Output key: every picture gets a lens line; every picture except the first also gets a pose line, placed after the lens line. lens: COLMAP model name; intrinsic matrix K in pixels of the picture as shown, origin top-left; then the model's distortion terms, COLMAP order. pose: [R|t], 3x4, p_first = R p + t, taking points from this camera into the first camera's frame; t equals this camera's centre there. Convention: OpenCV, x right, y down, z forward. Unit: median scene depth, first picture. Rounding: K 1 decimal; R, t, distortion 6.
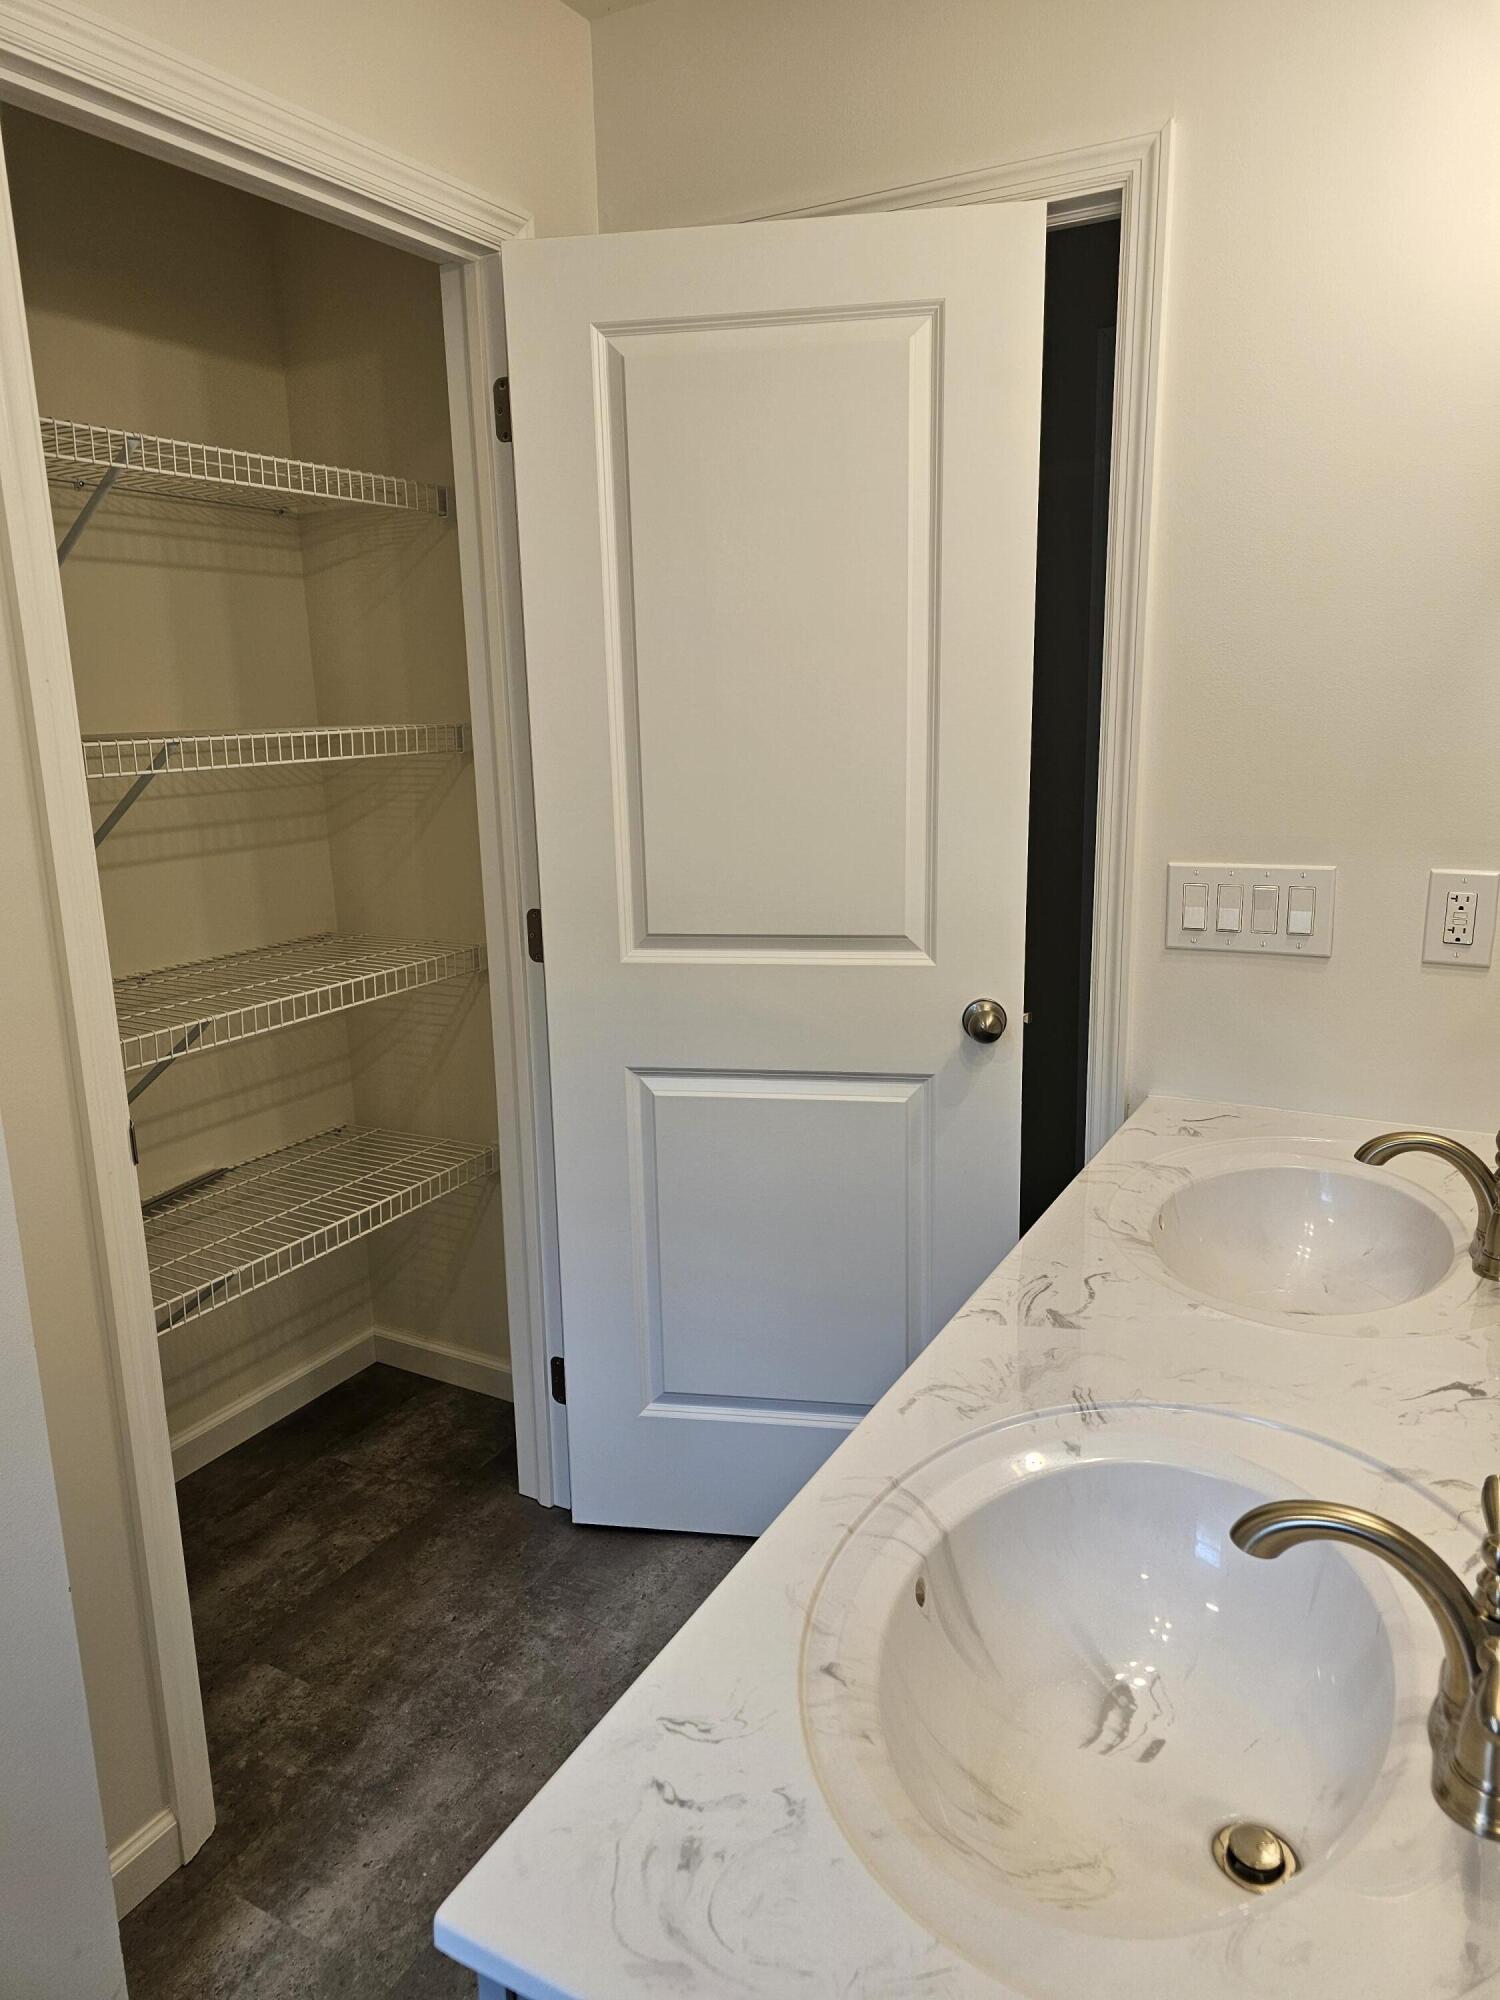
lens RADIAL K [[1338.1, 0, 751.1], [0, 1338.1, 998.7], [0, 0, 1]] dist [0.001204, -0.005653]
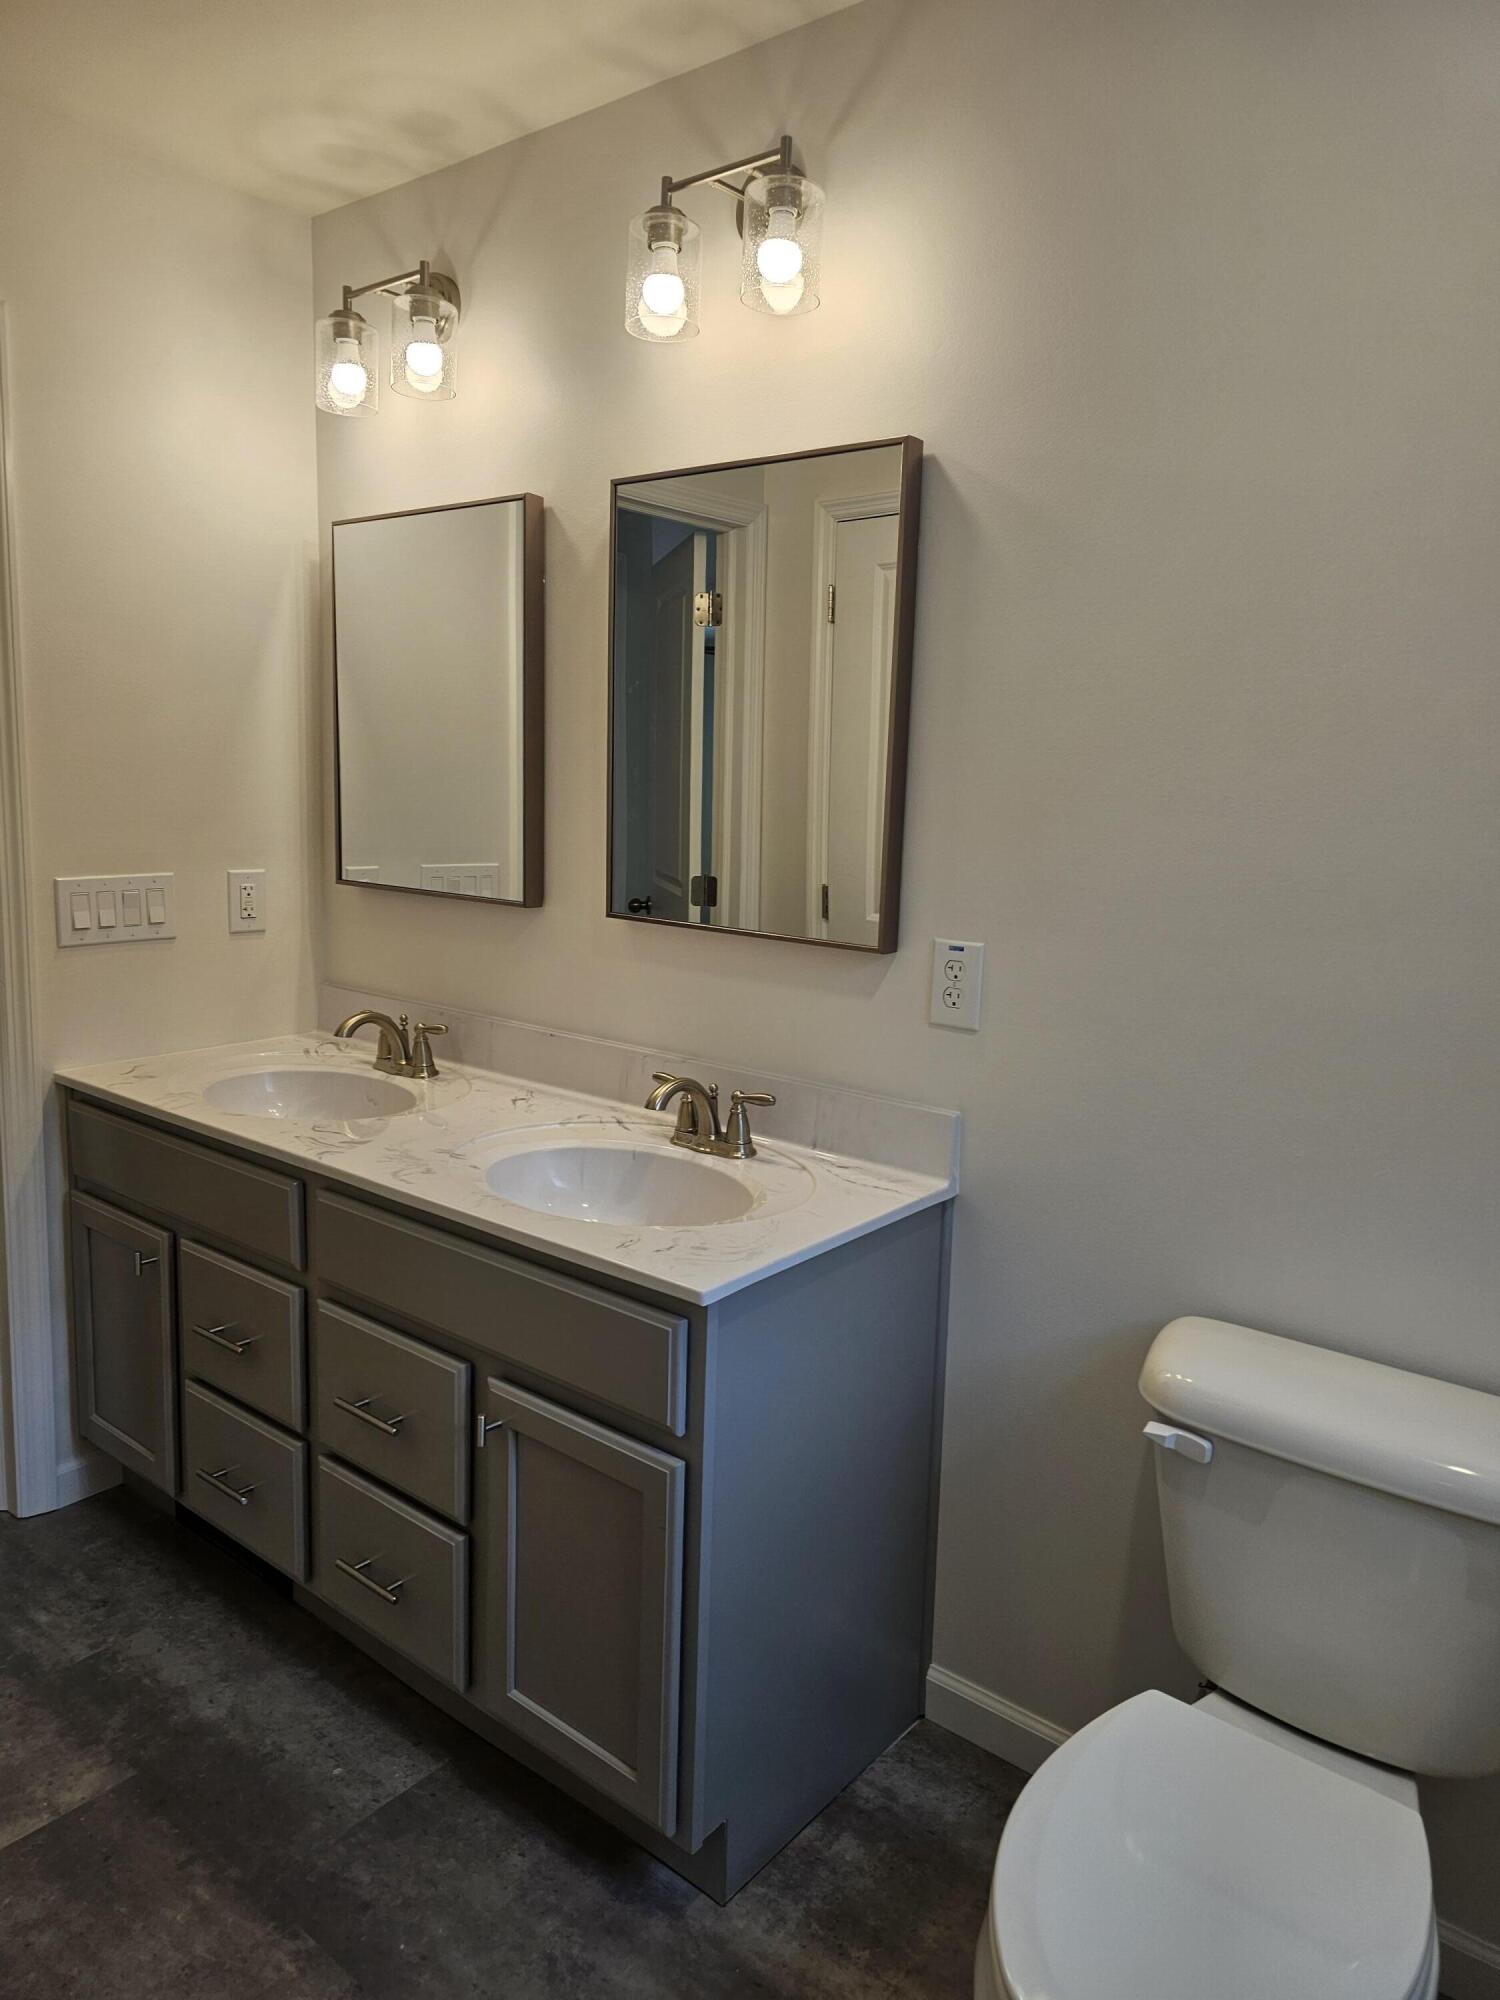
lens RADIAL K [[1338.1, 0, 752.5], [0, 1338.1, 998.5], [0, 0, 1]] dist [0.001204, -0.005653]
pose [[0.169246, -0.131550, 0.976755, -0.856541], [0.172517, 0.979706, 0.102054, -0.006705], [-0.970358, 0.151234, 0.188506, 0.148659]]
